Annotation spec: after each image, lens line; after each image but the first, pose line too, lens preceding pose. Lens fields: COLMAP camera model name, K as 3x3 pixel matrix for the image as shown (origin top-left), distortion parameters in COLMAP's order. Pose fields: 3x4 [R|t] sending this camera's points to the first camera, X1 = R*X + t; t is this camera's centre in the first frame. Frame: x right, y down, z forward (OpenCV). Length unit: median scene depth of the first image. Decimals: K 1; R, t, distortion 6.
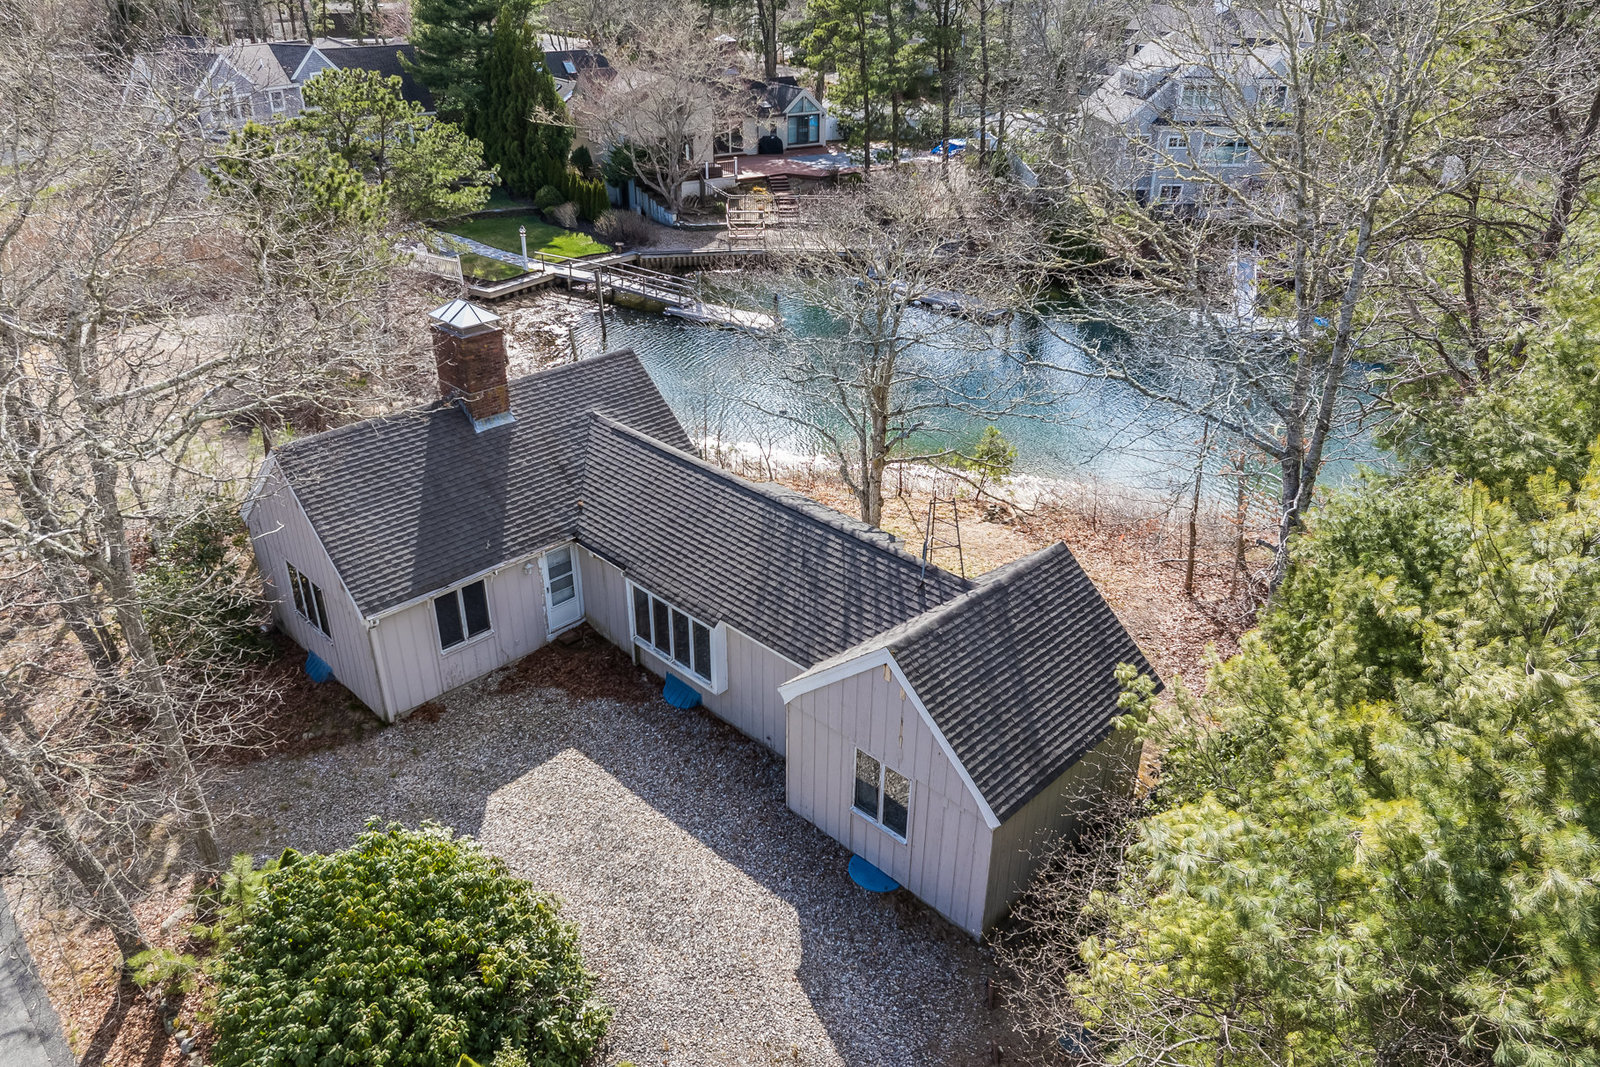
lens RADIAL K [[1133.6, 0, 803.1], [0, 1133.6, 509.4], [0, 0, 1]] dist [-0.024149, -0.004875]
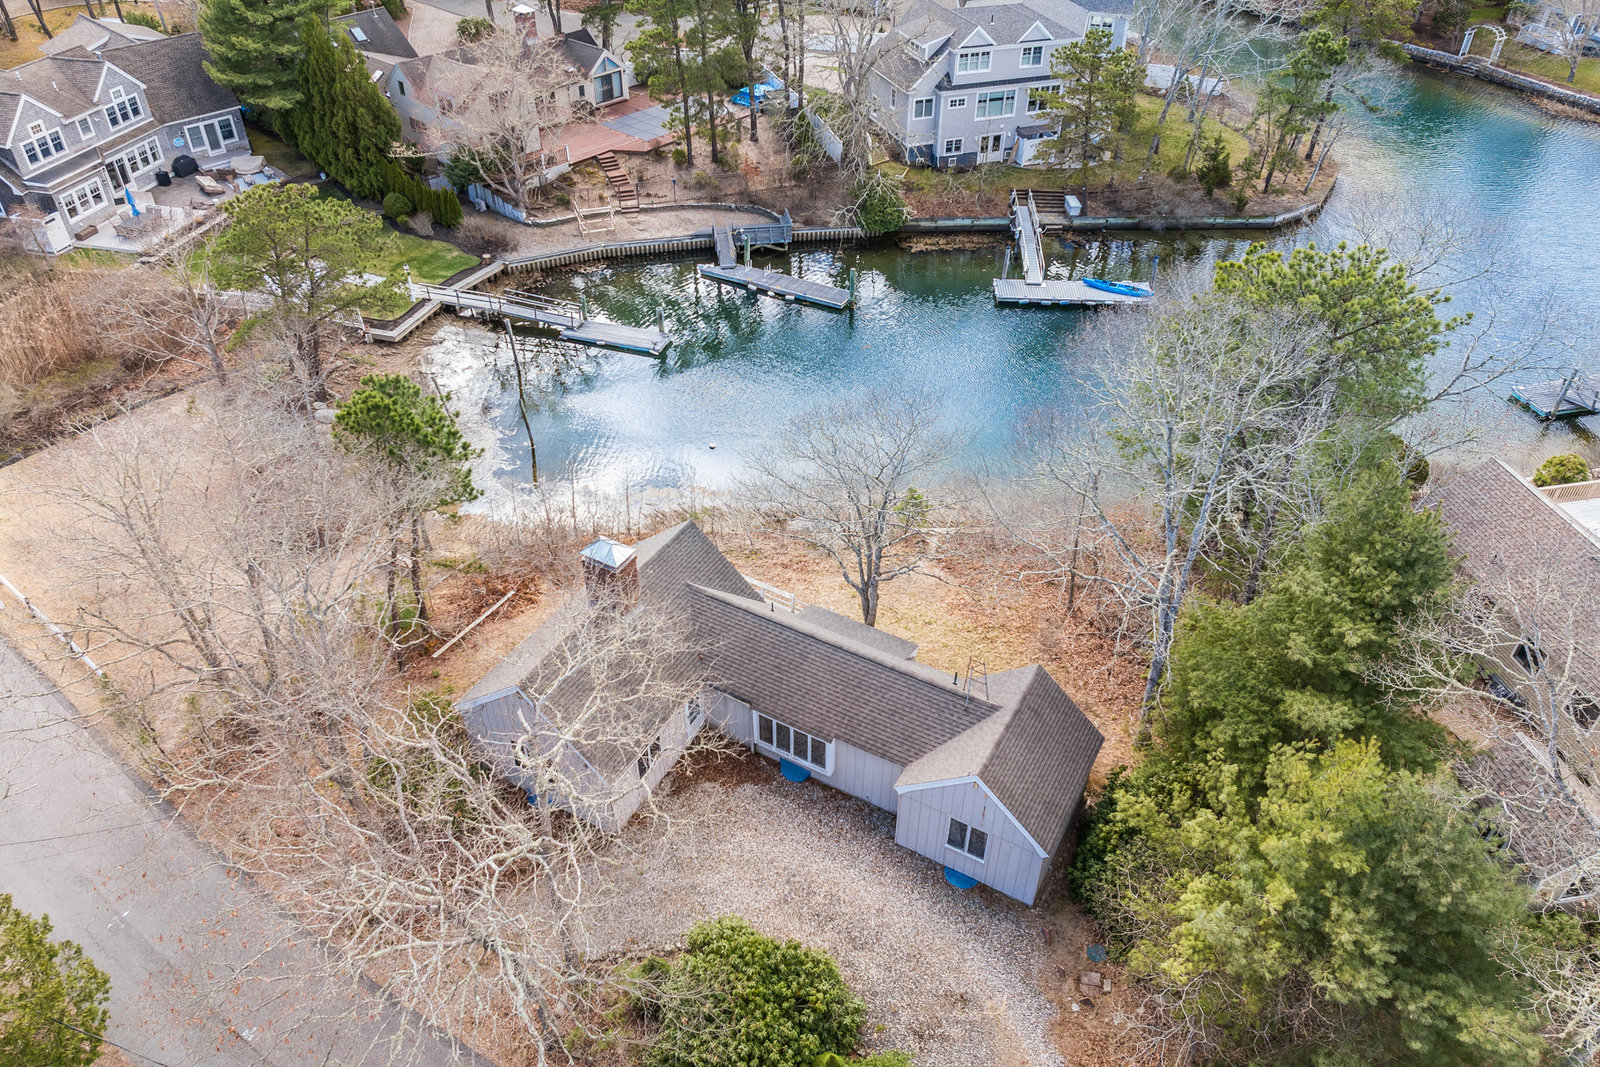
lens RADIAL K [[1133.6, 0, 803.1], [0, 1133.6, 509.4], [0, 0, 1]] dist [-0.024149, -0.004875]
pose [[0.965250, -0.165089, 0.202579, -0.352320], [0.123319, 0.971199, 0.203875, -0.497406], [-0.230402, -0.171808, 0.957808, -0.414174]]
